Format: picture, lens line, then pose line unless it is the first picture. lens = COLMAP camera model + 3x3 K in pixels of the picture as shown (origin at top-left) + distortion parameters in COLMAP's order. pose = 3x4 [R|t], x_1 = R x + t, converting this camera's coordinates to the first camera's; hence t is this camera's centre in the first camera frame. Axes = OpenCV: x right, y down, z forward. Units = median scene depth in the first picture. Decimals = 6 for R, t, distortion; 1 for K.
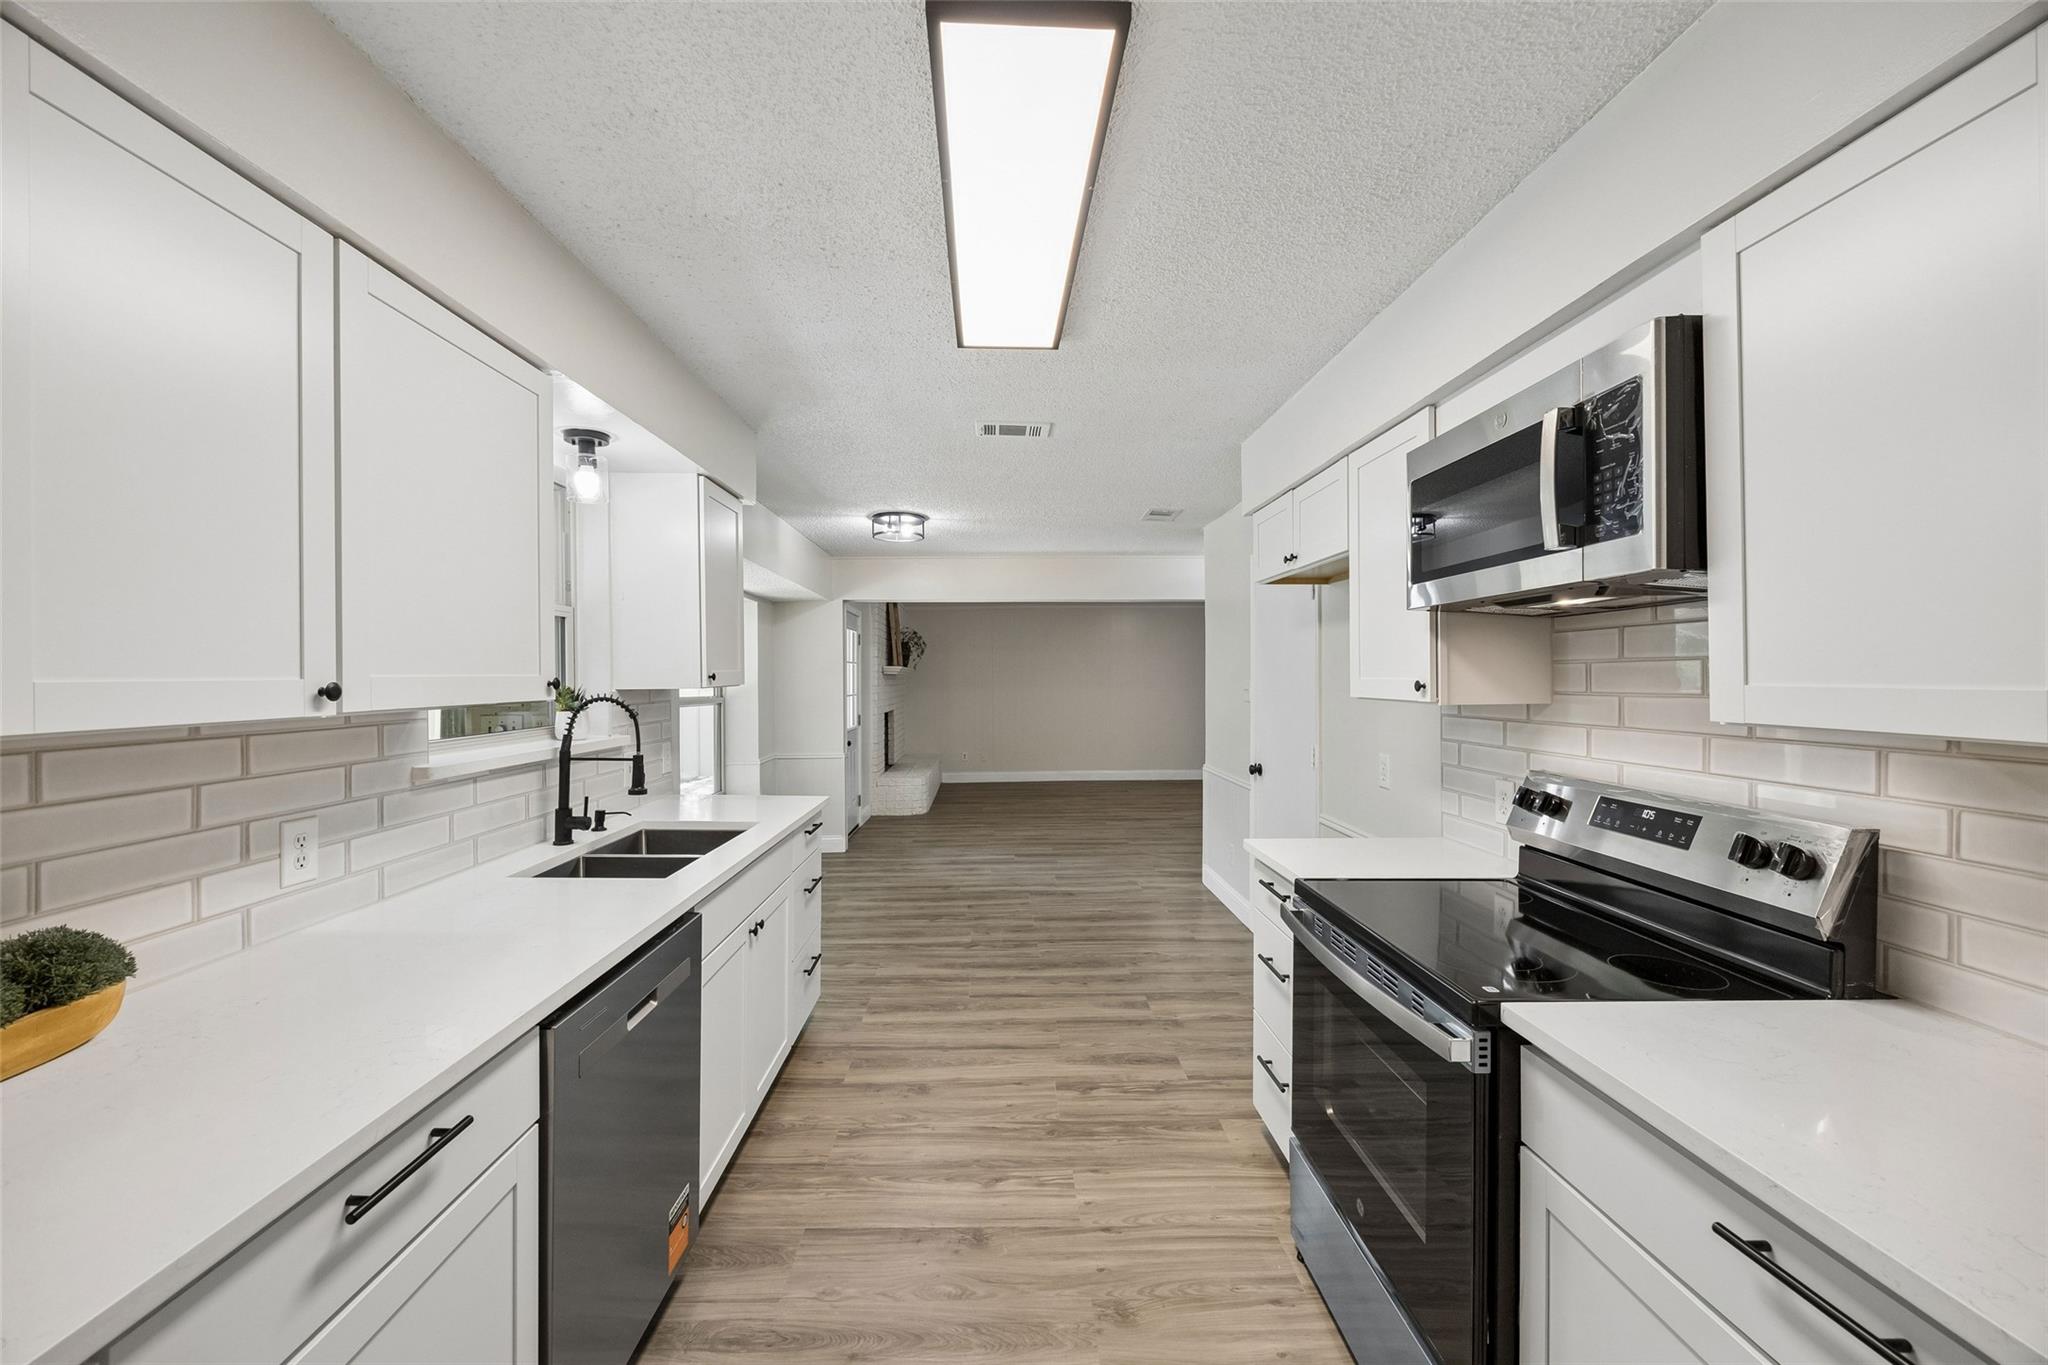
lens RADIAL K [[782.5, 0, 1015.8], [0, 782.5, 690.3], [0, 0, 1]] dist [0.000953, 0.000048]
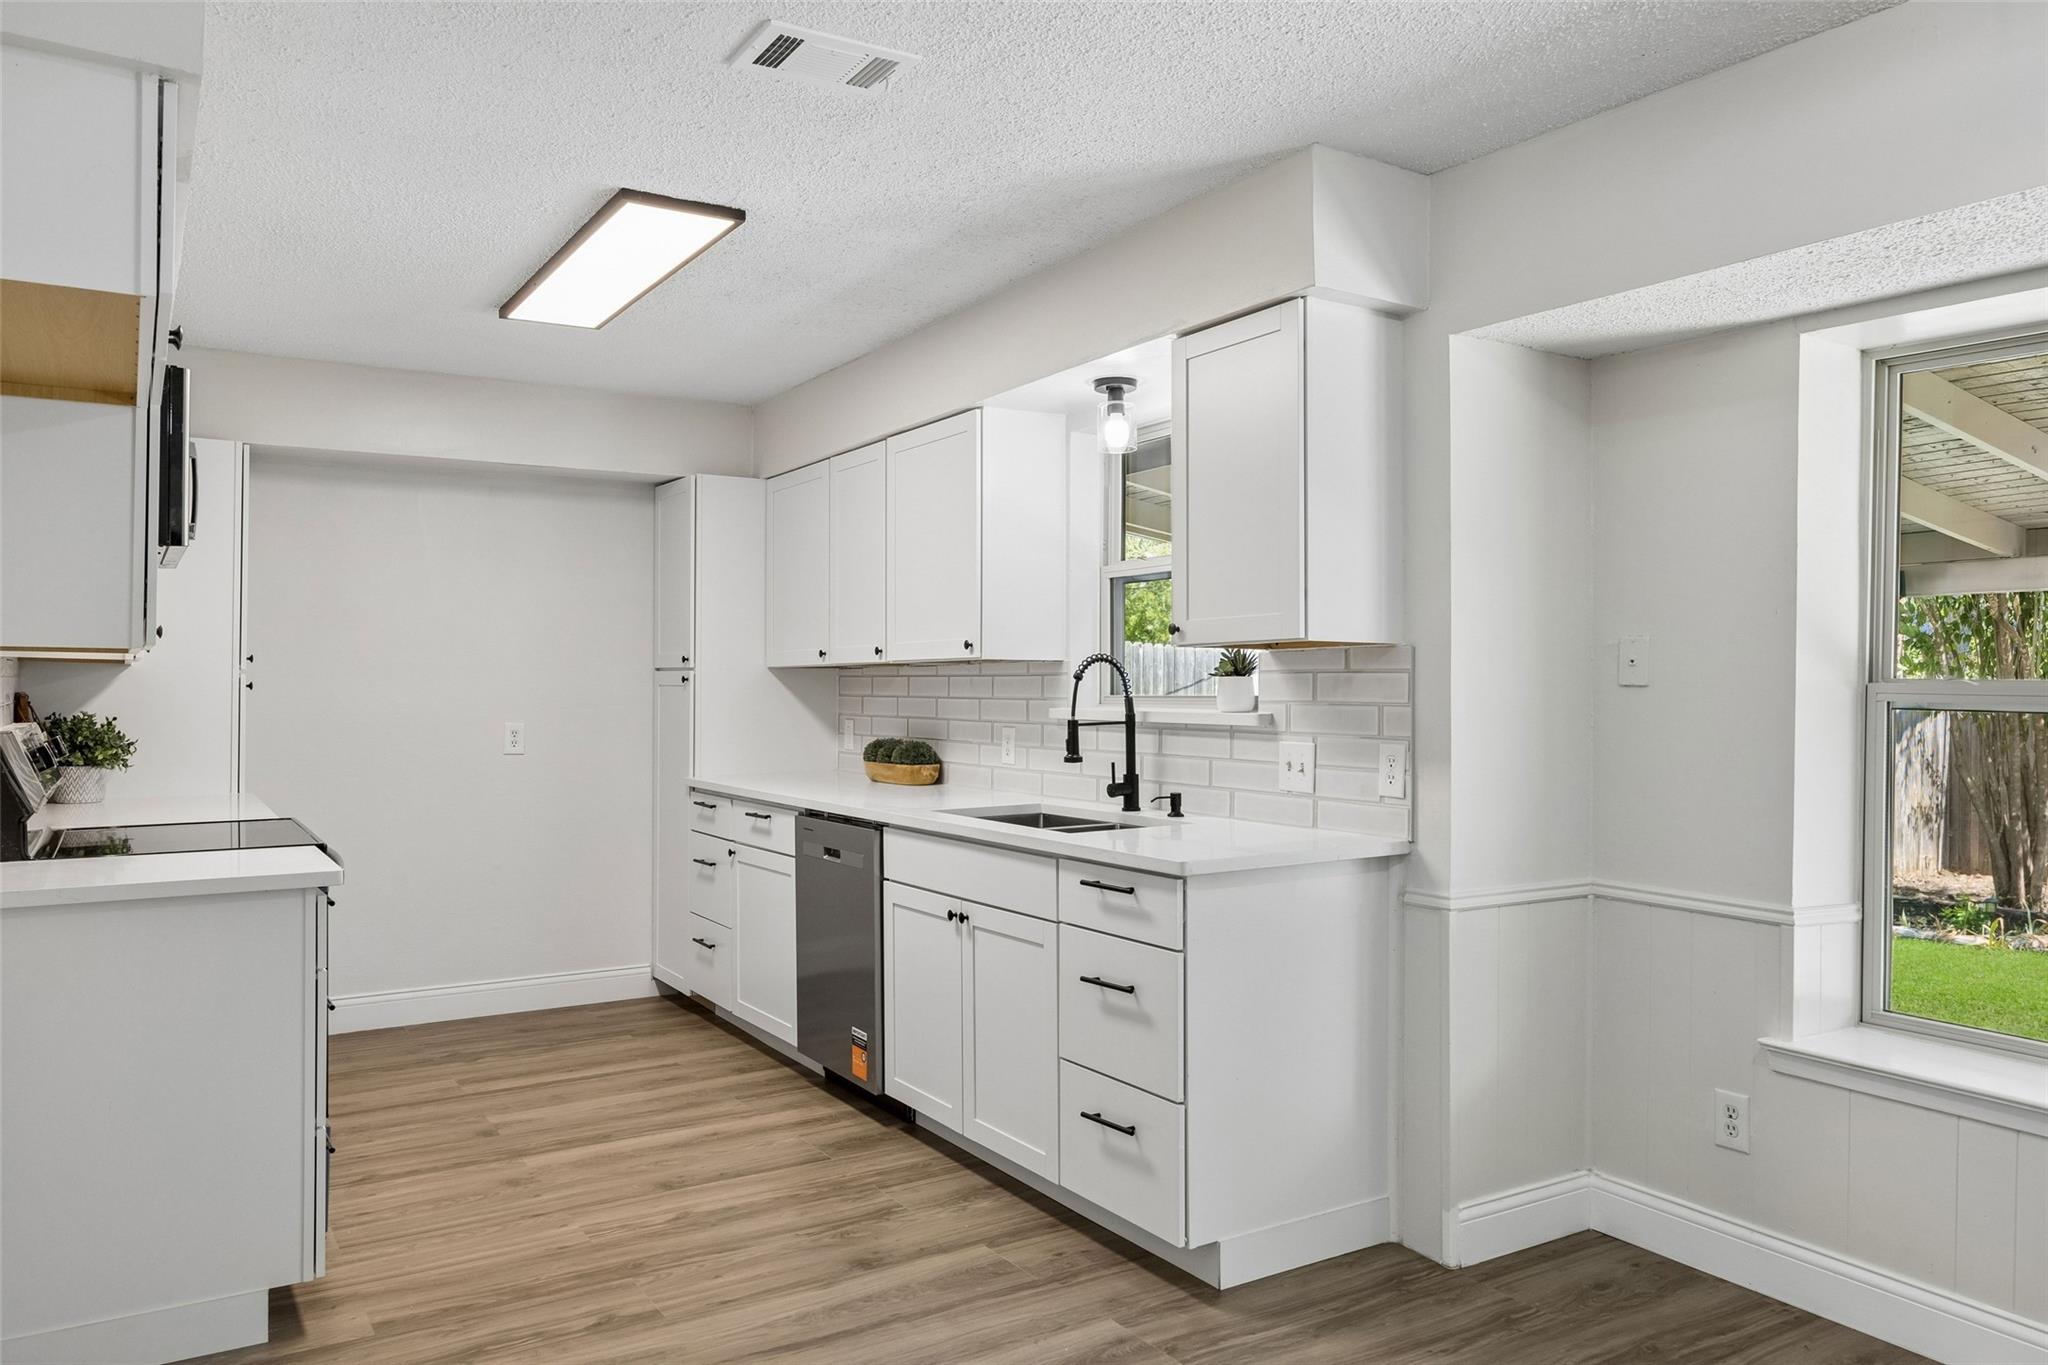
lens RADIAL K [[1430.7, 0, 1023.6], [0, 1430.7, 670.9], [0, 0, 1]] dist [-0.007587, -0.001349]
pose [[-0.858299, -0.005599, -0.513119, 0.412663], [-0.009161, 0.999948, 0.004412, 0.017532], [0.513068, 0.008488, -0.858306, 2.290333]]
